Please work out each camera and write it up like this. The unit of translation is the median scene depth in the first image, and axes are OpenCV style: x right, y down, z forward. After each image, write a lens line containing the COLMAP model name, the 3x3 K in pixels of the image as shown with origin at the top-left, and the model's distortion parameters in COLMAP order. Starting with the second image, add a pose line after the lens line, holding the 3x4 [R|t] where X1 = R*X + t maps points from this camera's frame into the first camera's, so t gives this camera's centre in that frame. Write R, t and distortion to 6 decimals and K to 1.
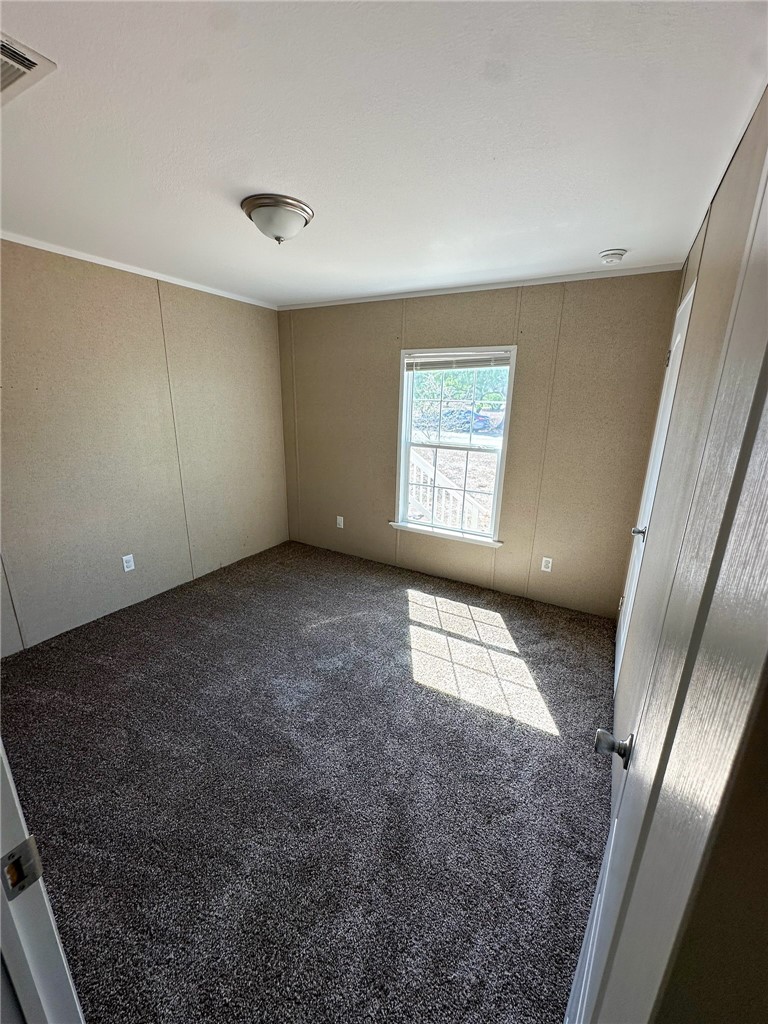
lens RADIAL K [[409.1, 0, 383.4], [0, 409.1, 512.0], [0, 0, 1]] dist [-0.008171, 0.001540]
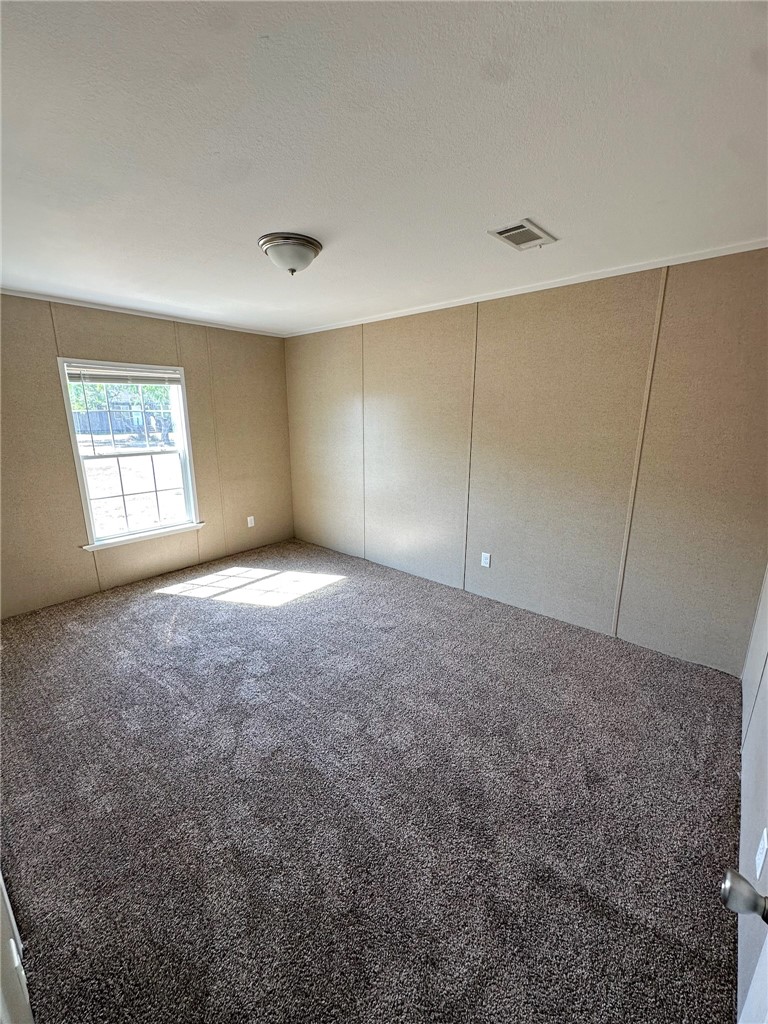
lens RADIAL K [[409.1, 0, 383.4], [0, 409.1, 512.0], [0, 0, 1]] dist [-0.008171, 0.001540]
pose [[0.186817, -0.238526, 0.952998, -0.892725], [0.255071, 0.948585, 0.187420, -0.057906], [-0.948704, 0.208069, 0.238053, 0.176673]]
